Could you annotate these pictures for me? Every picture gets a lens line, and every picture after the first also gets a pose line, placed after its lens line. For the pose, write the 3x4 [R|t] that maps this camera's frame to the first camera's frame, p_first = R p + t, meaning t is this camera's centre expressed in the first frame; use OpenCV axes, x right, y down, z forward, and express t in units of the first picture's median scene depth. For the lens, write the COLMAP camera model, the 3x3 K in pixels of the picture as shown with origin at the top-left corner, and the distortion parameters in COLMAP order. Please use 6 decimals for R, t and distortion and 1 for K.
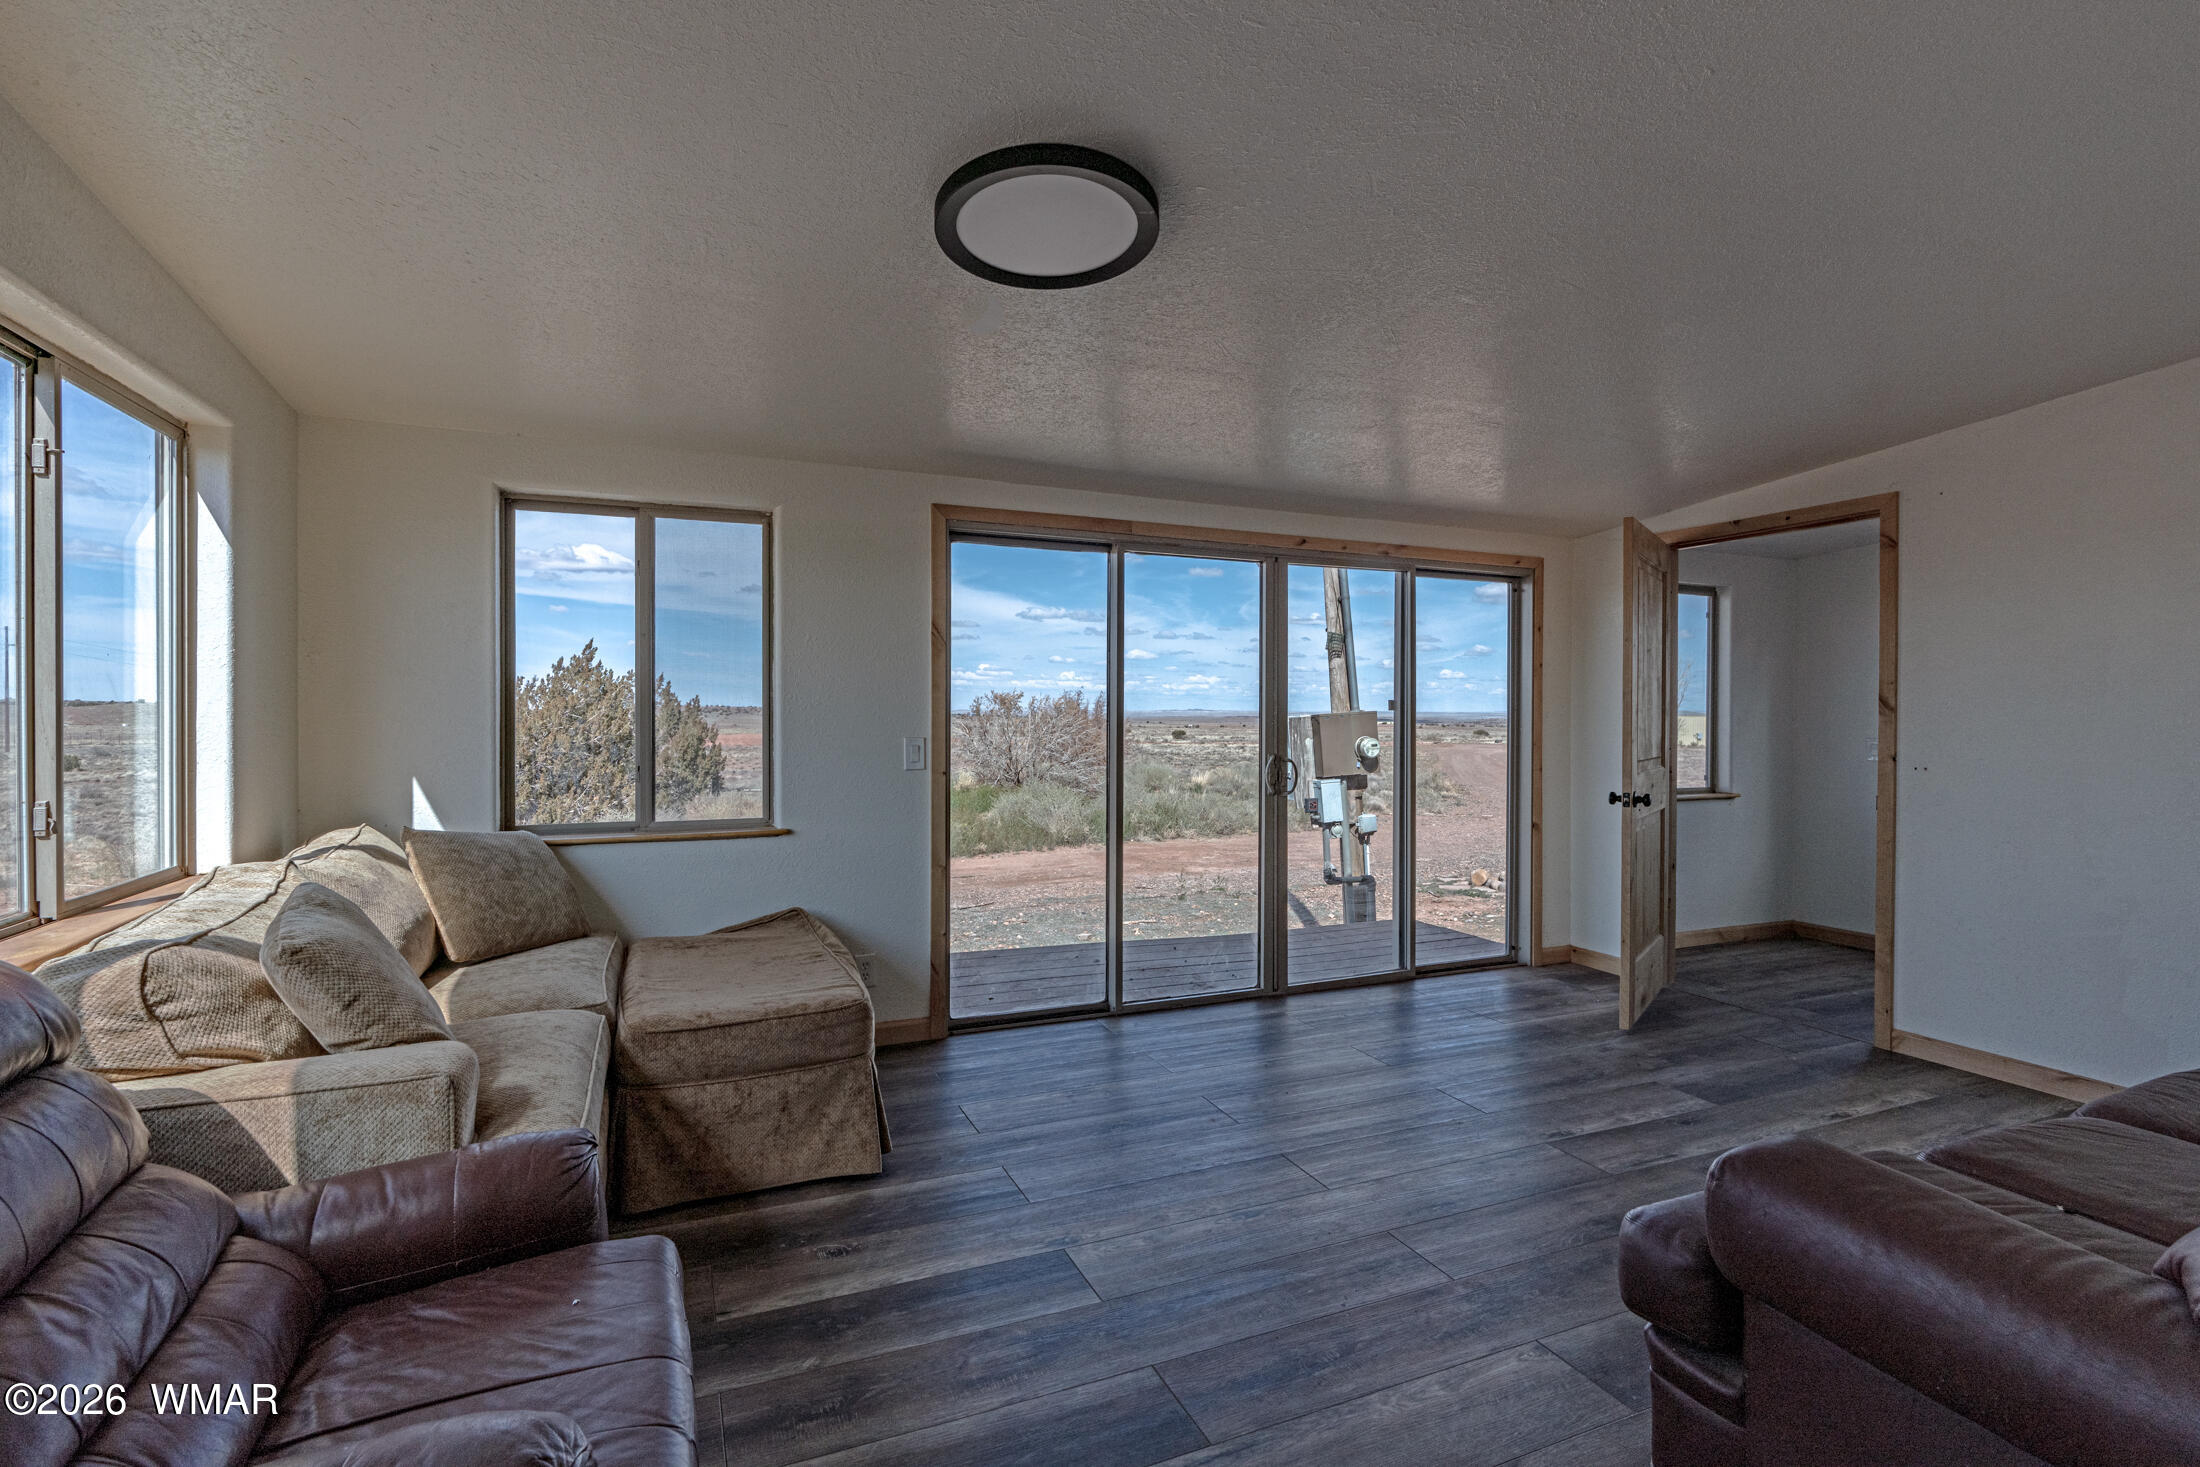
lens RADIAL K [[1009.9, 0, 1095.8], [0, 1009.9, 719.7], [0, 0, 1]] dist [-0.005456, 0.001856]
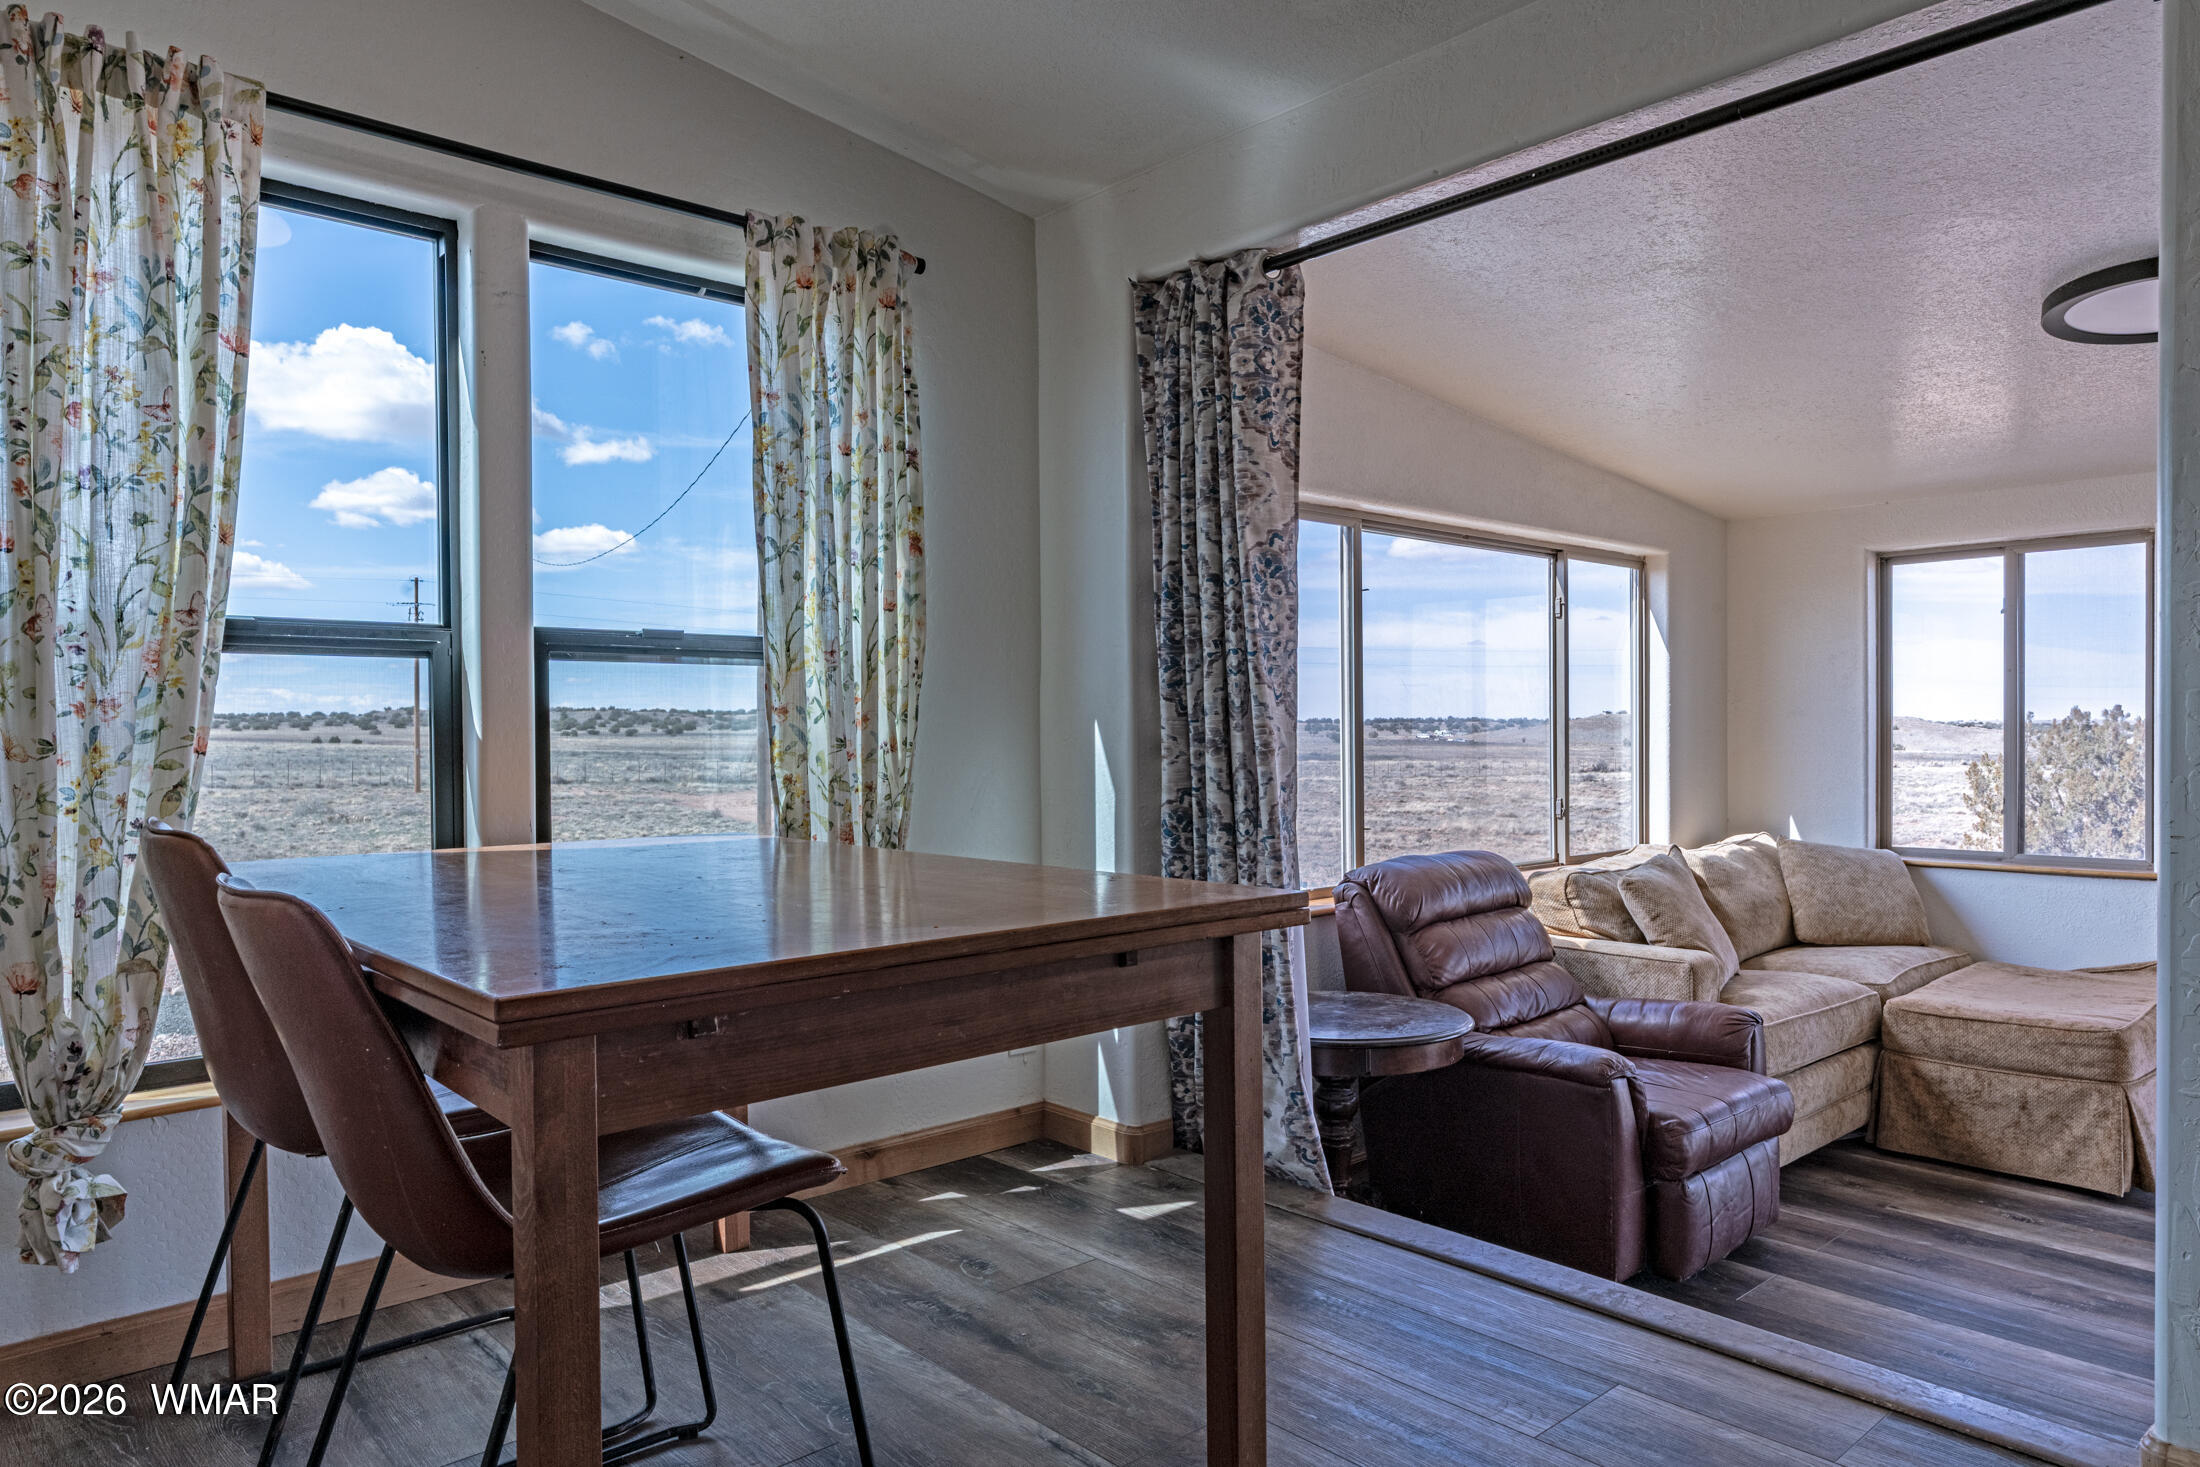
lens RADIAL K [[1441.6, 0, 1098.5], [0, 1441.6, 737.4], [0, 0, 1]] dist [-0.003074, 0.004270]
pose [[0.331853, -0.002668, -0.943327, 0.863025], [-0.000912, 0.999995, -0.003149, -0.014575], [0.943331, 0.001905, 0.331849, -0.492360]]
